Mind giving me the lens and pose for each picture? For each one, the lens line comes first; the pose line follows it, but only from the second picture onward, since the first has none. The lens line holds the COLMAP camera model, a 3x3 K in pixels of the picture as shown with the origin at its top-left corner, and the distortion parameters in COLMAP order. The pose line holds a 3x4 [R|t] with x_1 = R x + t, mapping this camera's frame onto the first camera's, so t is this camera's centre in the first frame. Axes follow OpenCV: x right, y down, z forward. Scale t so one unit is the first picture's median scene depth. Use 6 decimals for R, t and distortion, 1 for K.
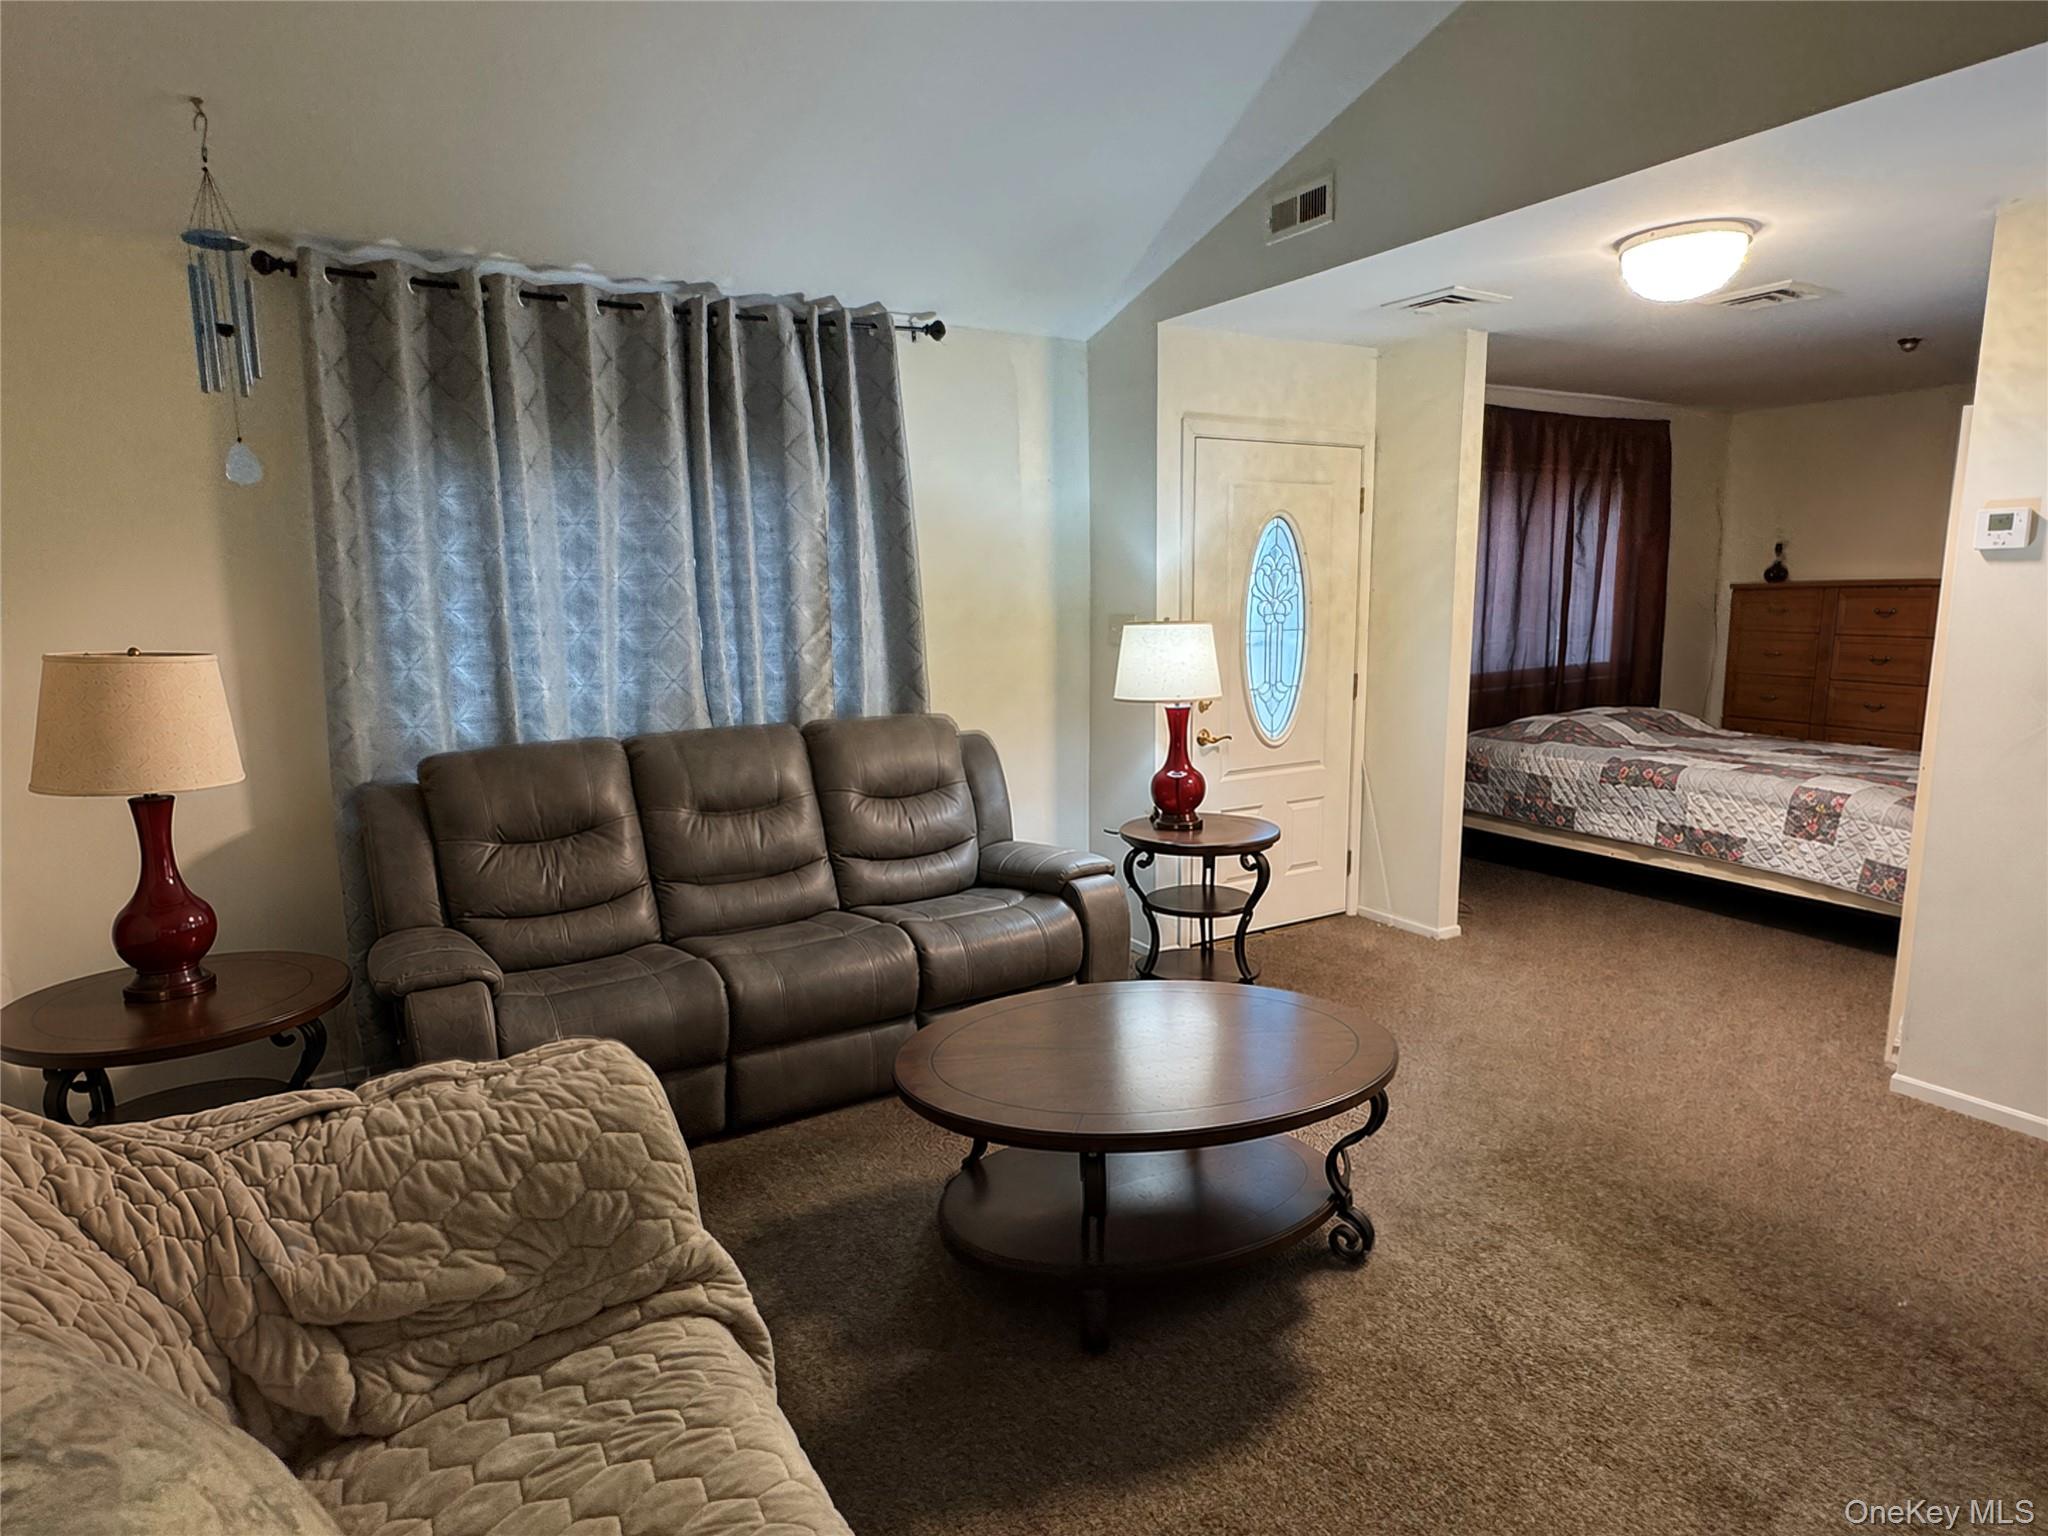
lens RADIAL K [[1151.7, 0, 1024.0], [0, 1151.7, 768.0], [0, 0, 1]] dist [0.003342, 0.000136]
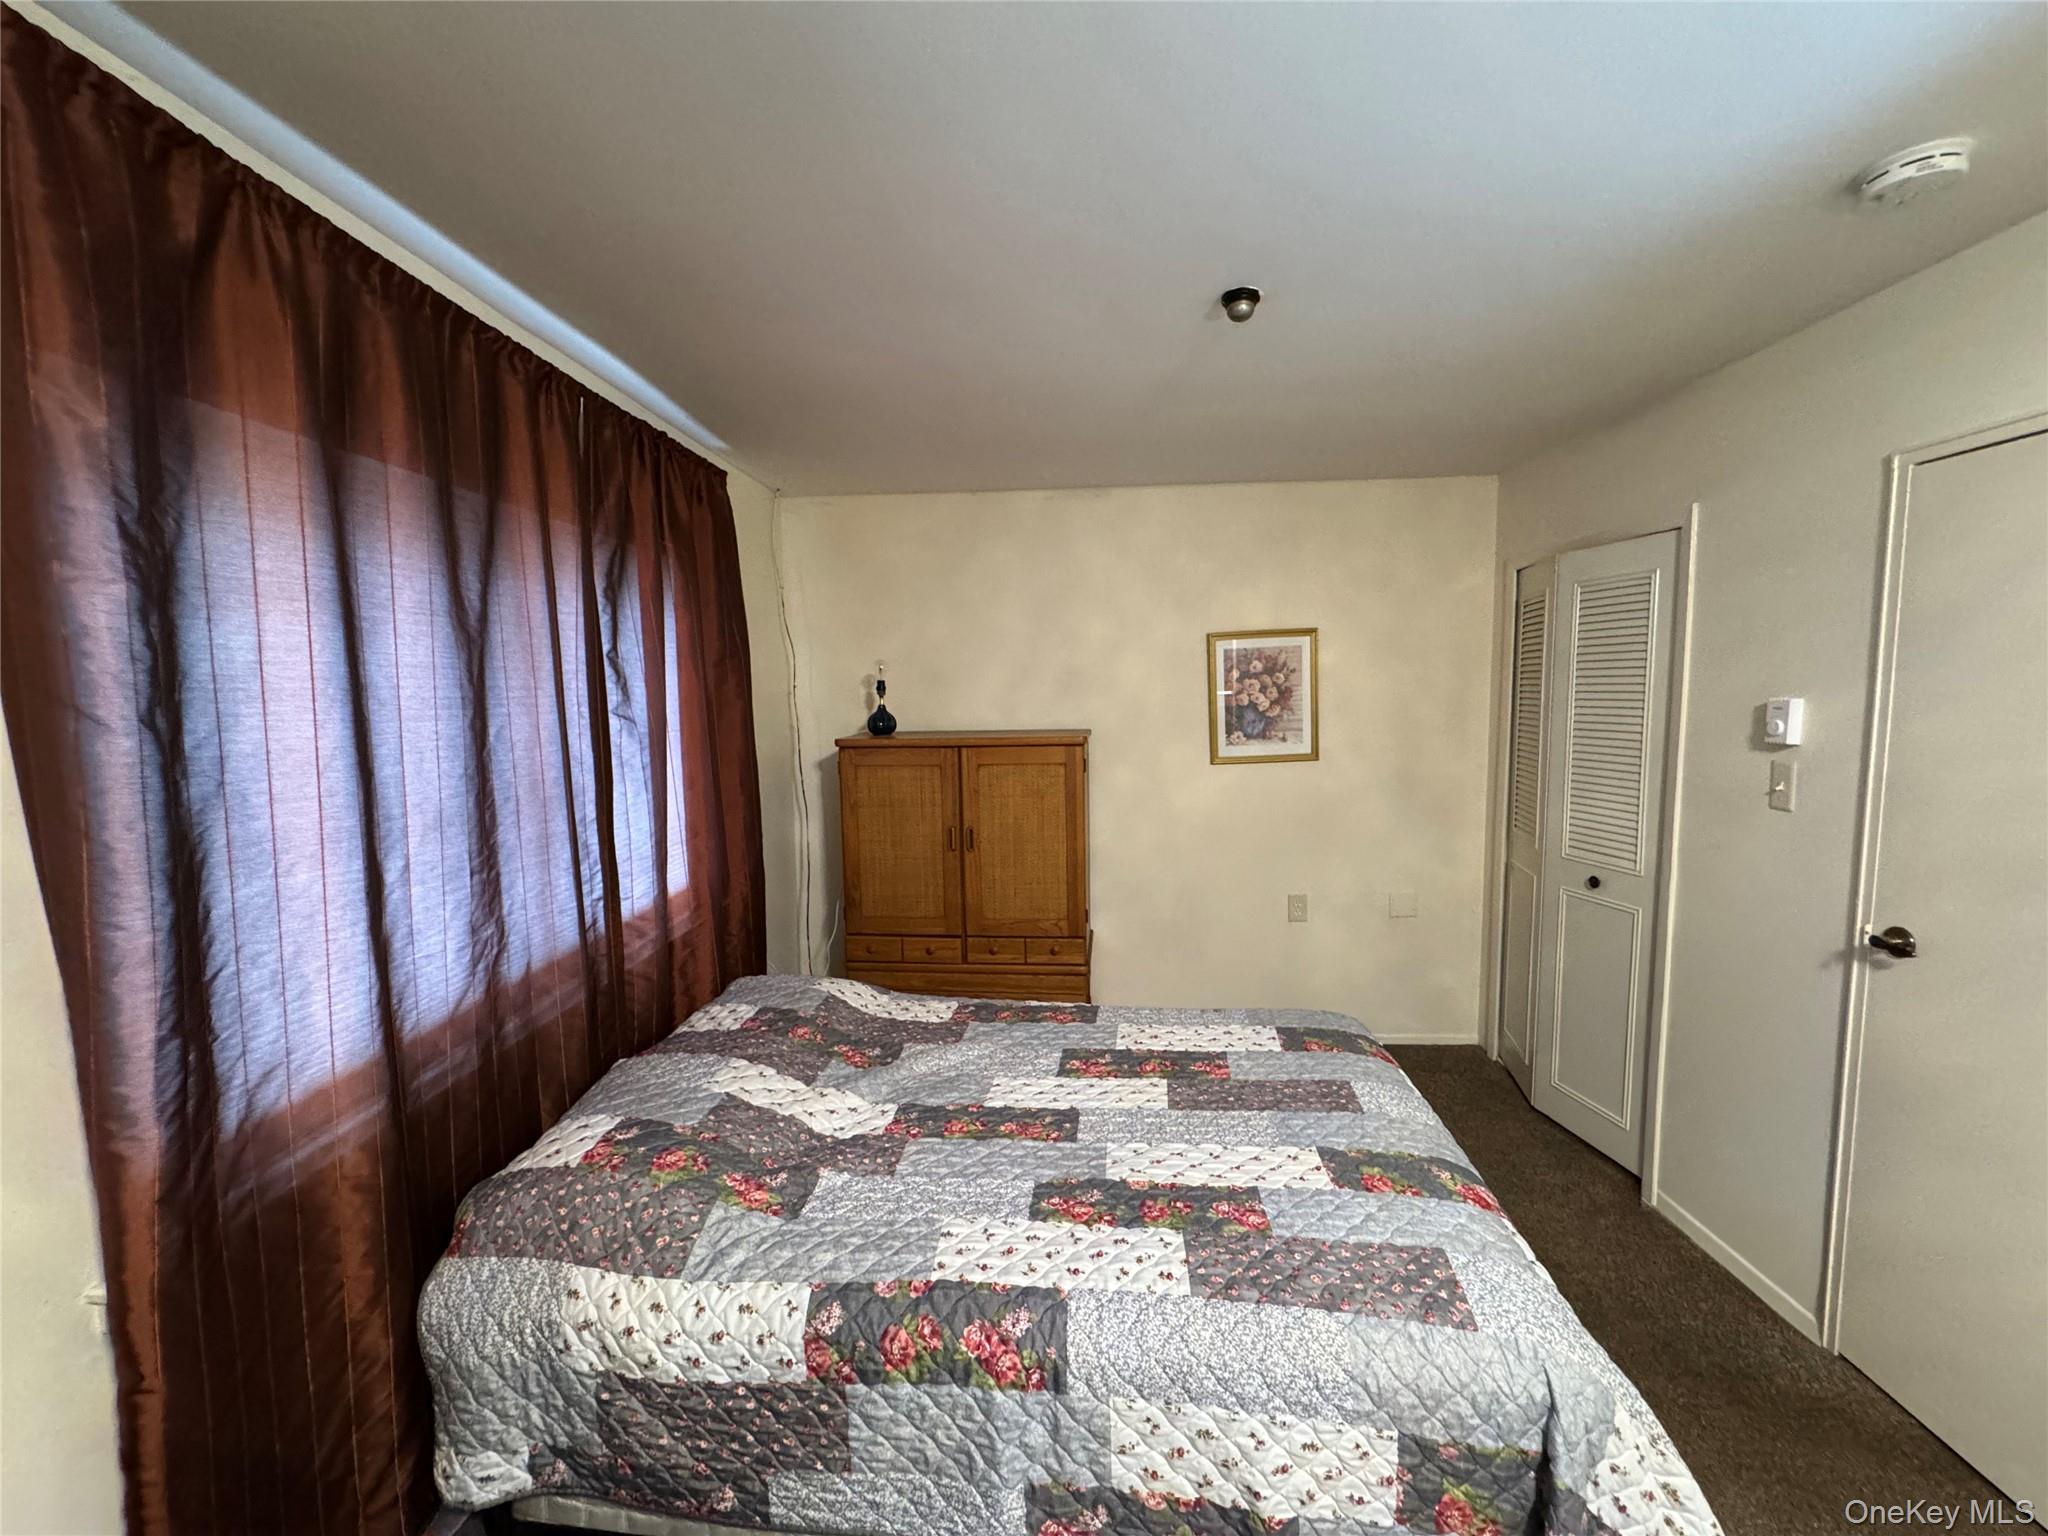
lens RADIAL K [[793.0, 0, 1024.0], [0, 793.0, 768.0], [0, 0, 1]] dist [-0.000320, 0.000012]
pose [[0.554923, -0.076143, 0.828410, 0.458438], [0.146586, 0.989171, -0.007273, -0.197214], [-0.818885, 0.125470, 0.560075, 1.039046]]
